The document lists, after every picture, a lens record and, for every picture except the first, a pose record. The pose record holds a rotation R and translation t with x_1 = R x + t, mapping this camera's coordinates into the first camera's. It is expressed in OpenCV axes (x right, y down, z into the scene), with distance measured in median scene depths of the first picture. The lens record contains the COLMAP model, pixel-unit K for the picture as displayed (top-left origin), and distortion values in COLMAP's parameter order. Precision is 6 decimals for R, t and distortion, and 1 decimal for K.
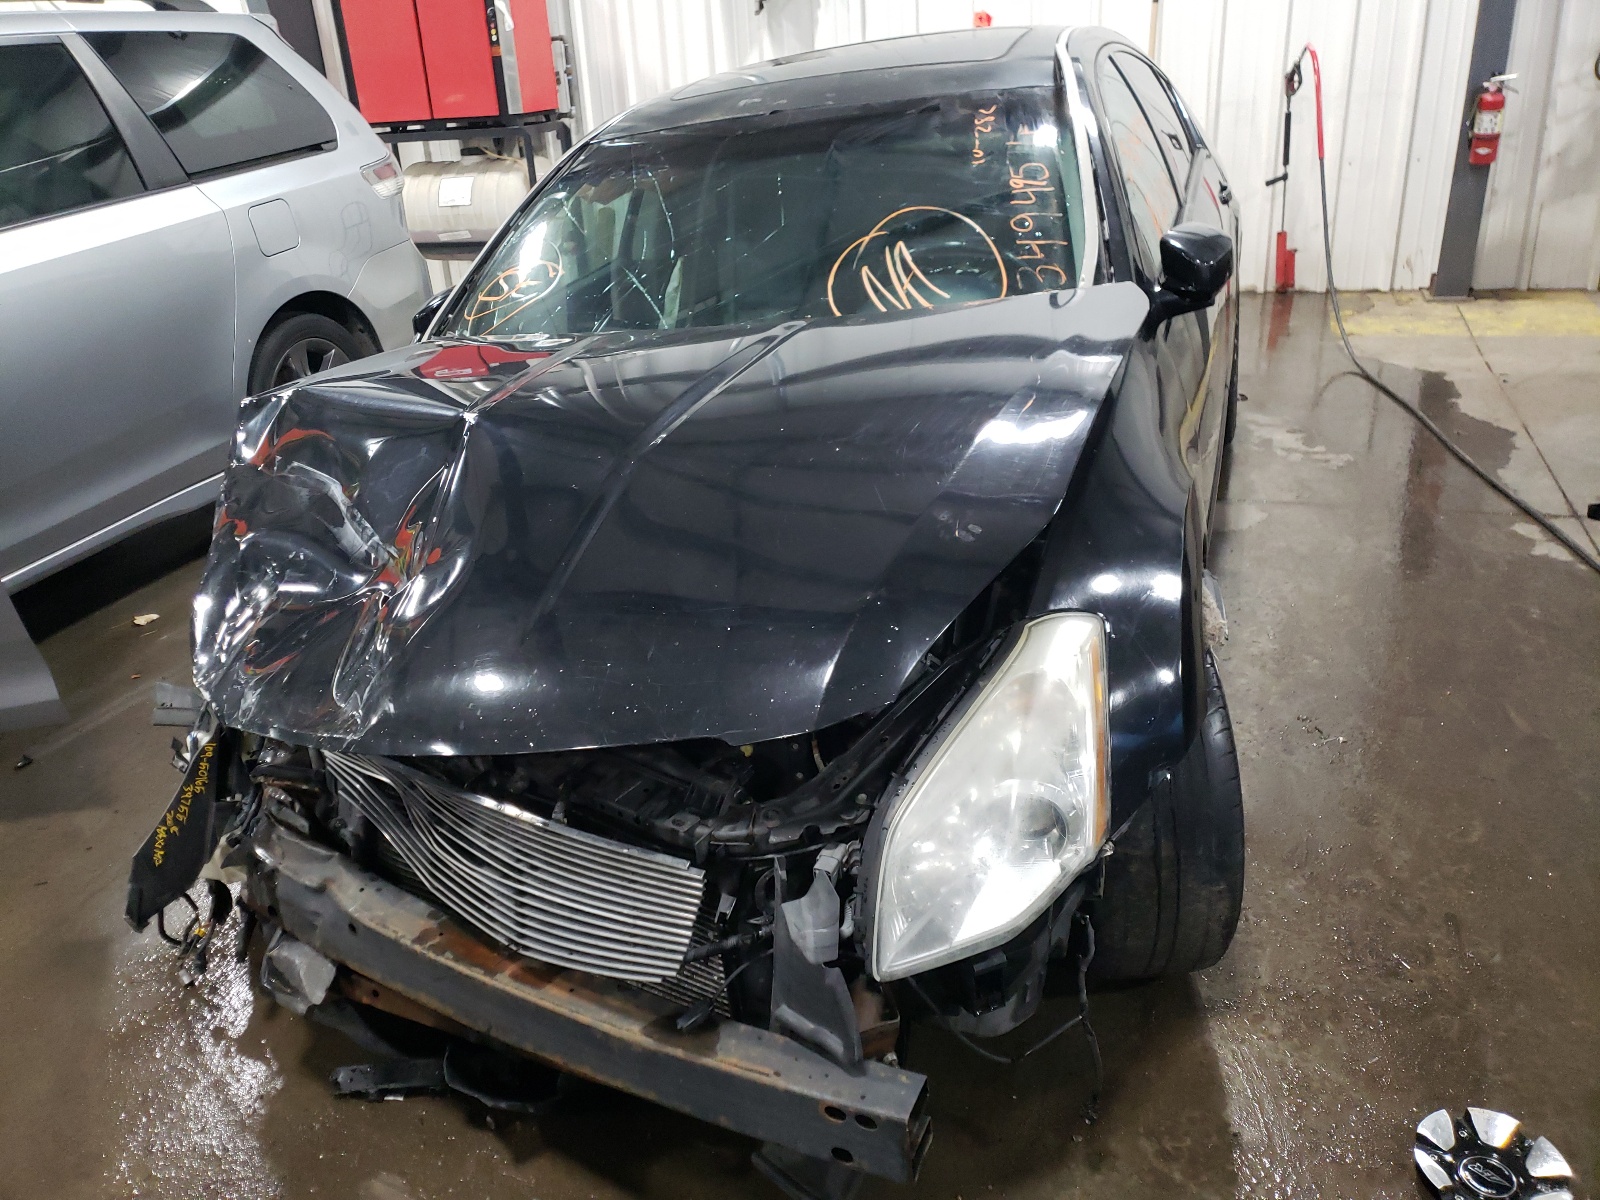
lens RADIAL K [[1201.4, 0, 800.0], [0, 1201.4, 600.0], [0, 0, 1]] dist [0.002129, -0.001300]
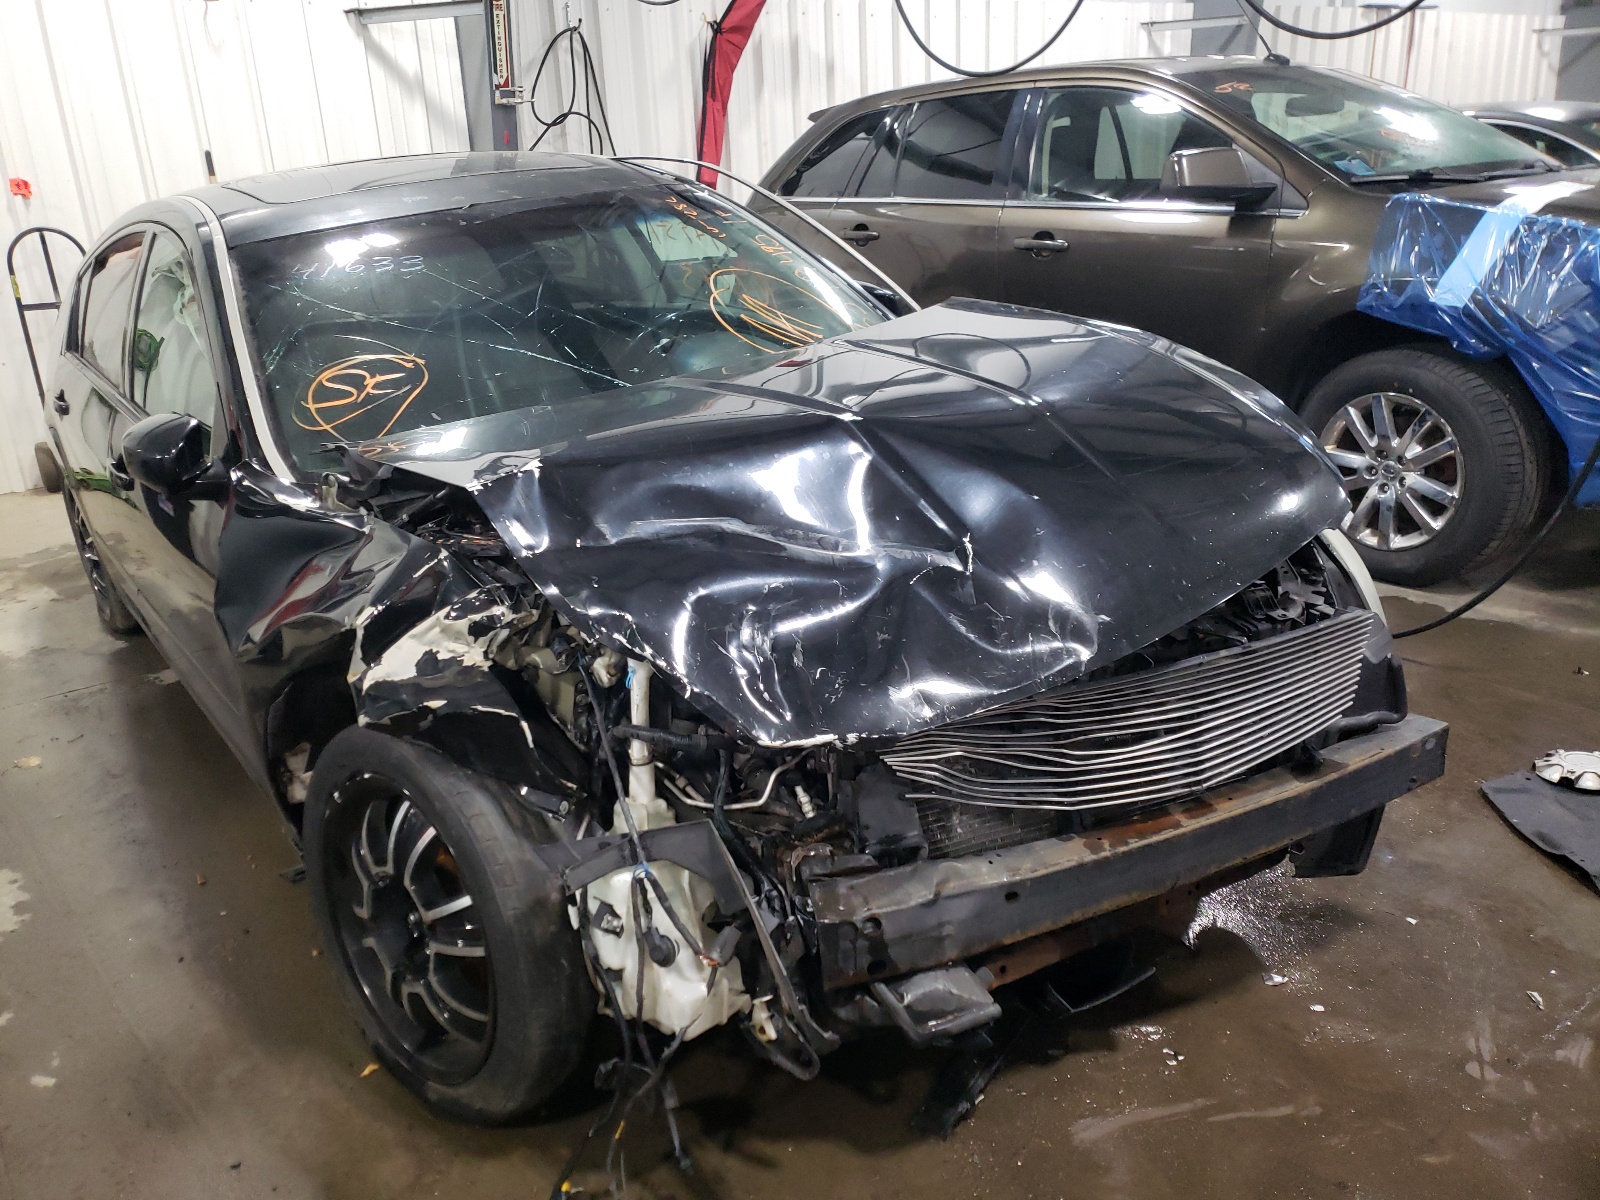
lens RADIAL K [[1201.4, 0, 800.0], [0, 1201.4, 600.0], [0, 0, 1]] dist [0.002129, -0.001300]
pose [[0.584865, -0.233438, 0.776814, -1.152309], [0.350540, 0.936385, 0.017468, -0.037279], [-0.731474, 0.262087, 0.629488, 0.414467]]
